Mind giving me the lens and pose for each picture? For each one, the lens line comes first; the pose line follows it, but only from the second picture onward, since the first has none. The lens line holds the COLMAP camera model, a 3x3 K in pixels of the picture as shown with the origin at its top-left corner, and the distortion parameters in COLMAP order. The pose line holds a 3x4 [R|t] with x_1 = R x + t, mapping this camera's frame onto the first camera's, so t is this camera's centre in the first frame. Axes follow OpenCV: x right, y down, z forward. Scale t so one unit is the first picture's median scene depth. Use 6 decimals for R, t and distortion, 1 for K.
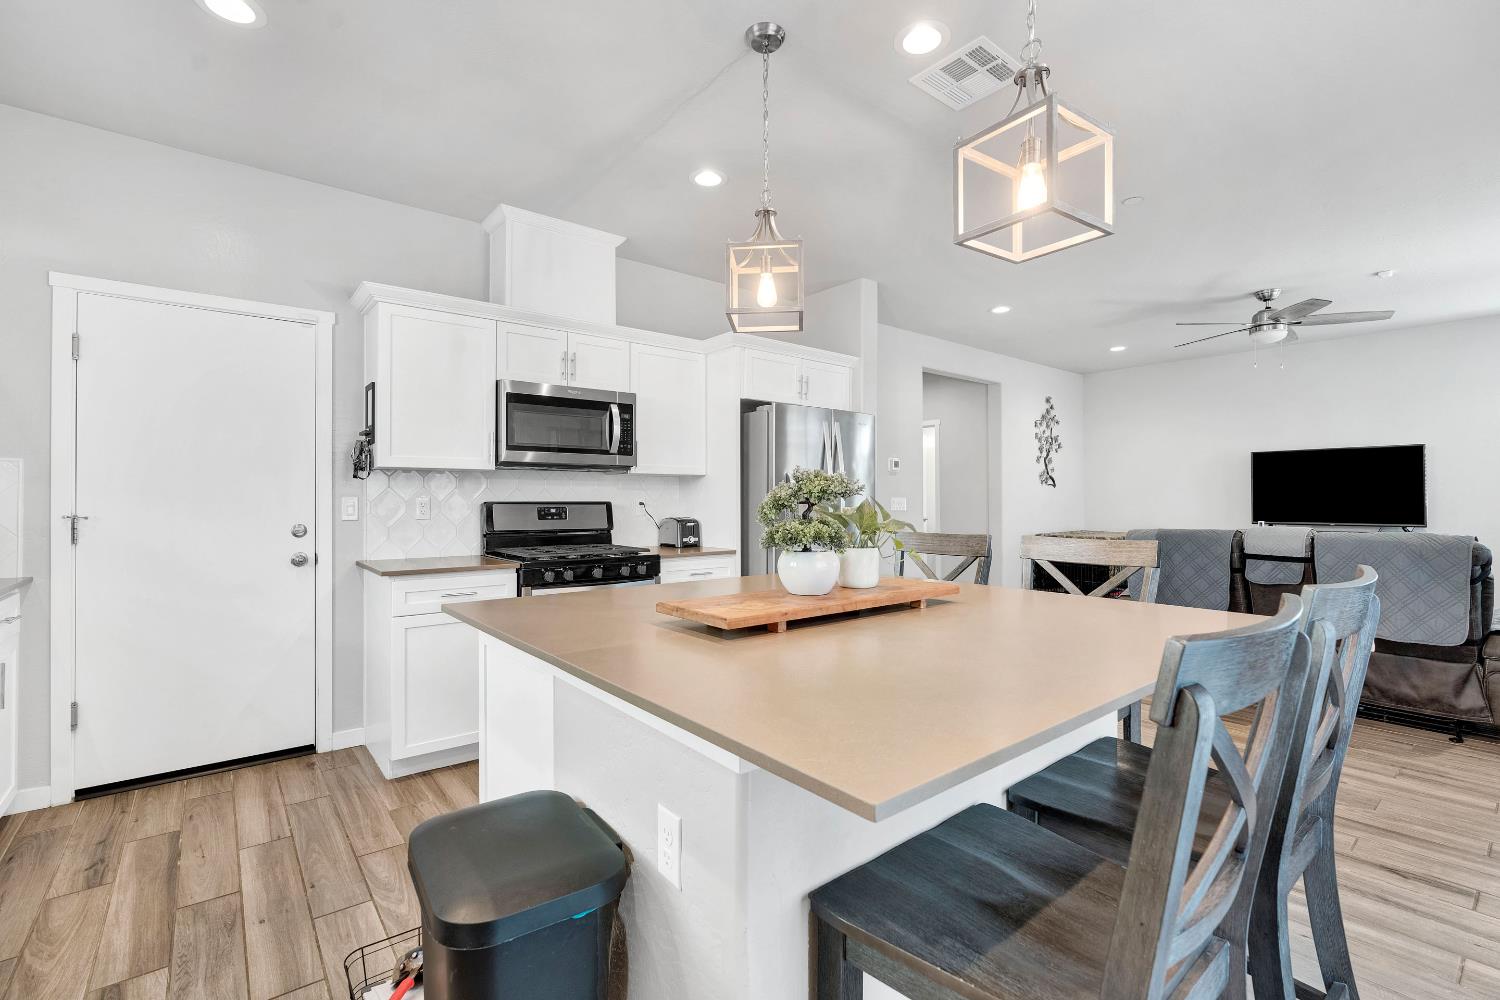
lens RADIAL K [[670.2, 0, 759.4], [0, 670.2, 497.6], [0, 0, 1]] dist [-0.014911, -0.000372]
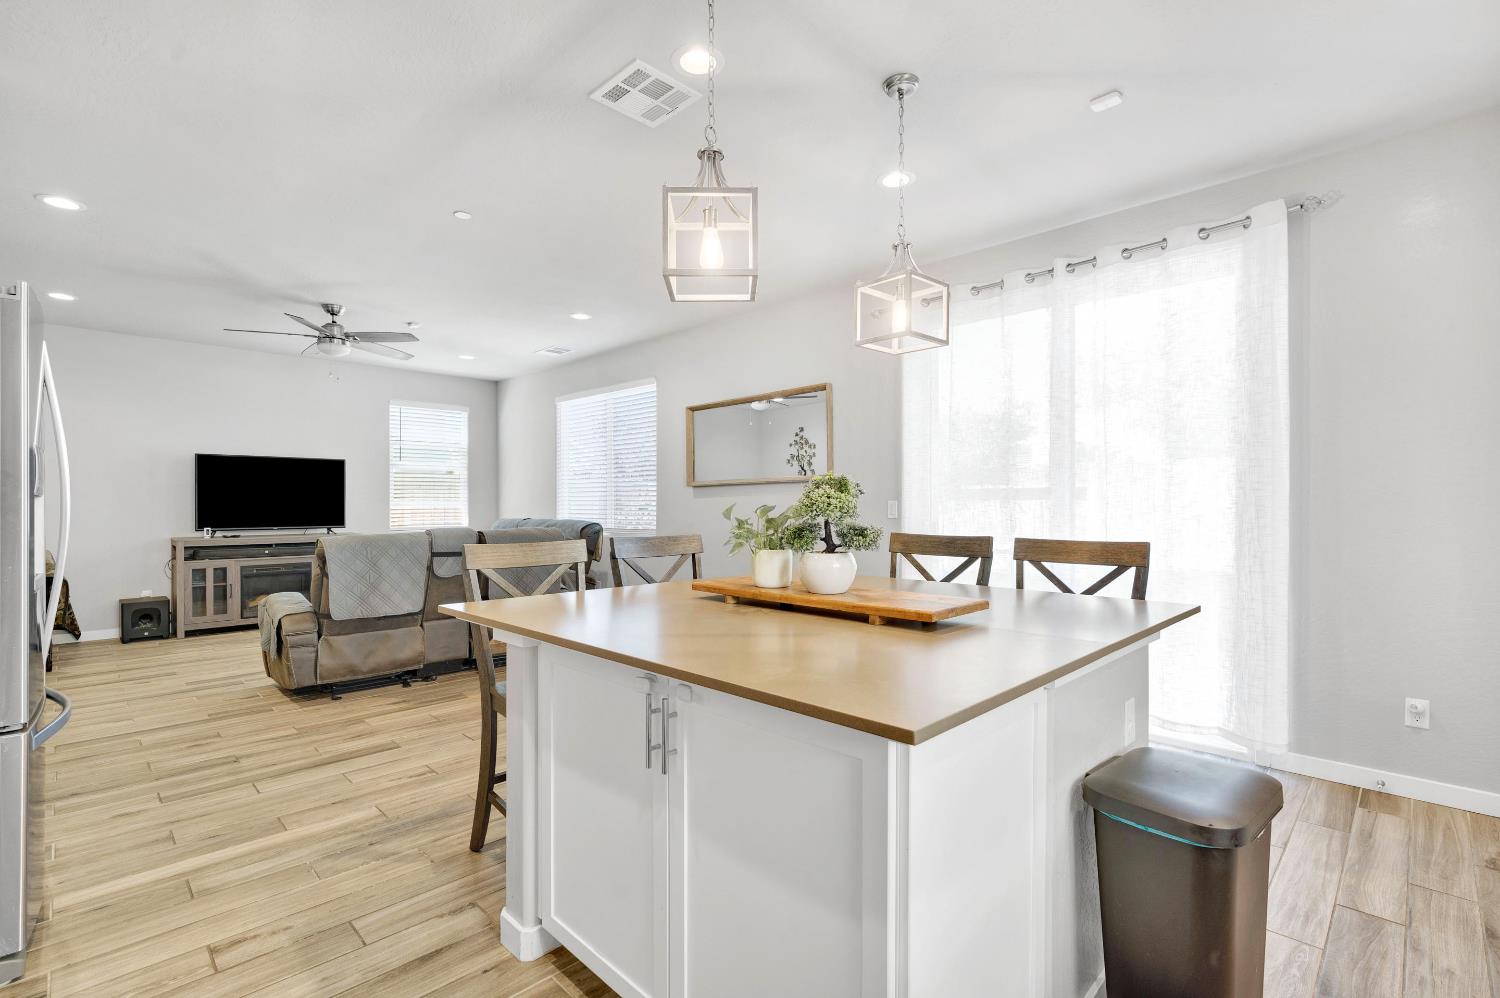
lens RADIAL K [[670.2, 0, 753.5], [0, 670.2, 510.3], [0, 0, 1]] dist [-0.014911, -0.000372]
pose [[-0.103885, -0.005912, 0.994572, -0.352110], [-0.005973, 0.999968, 0.005320, 0.002165], [-0.994571, -0.005388, -0.103917, 0.448343]]
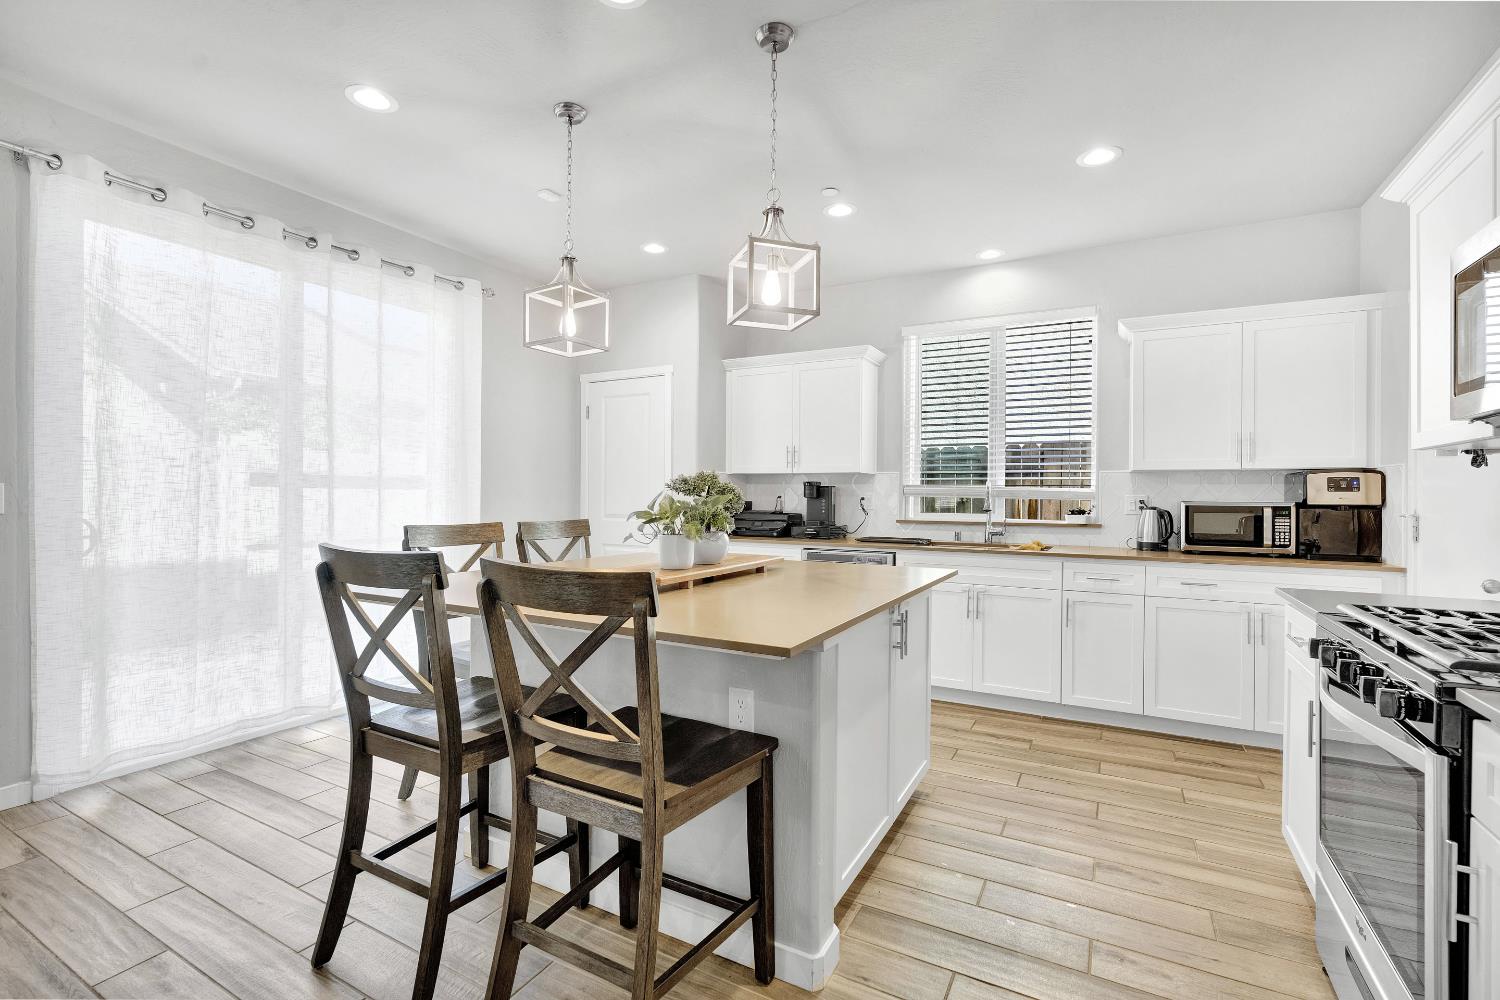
lens RADIAL K [[670.2, 0, 743.3], [0, 670.2, 496.7], [0, 0, 1]] dist [-0.014911, -0.000372]
pose [[-0.931263, -0.001040, -0.364346, 0.175111], [0.001151, 0.999983, -0.005796, 0.006293], [0.364345, -0.005816, -0.931246, 0.832410]]
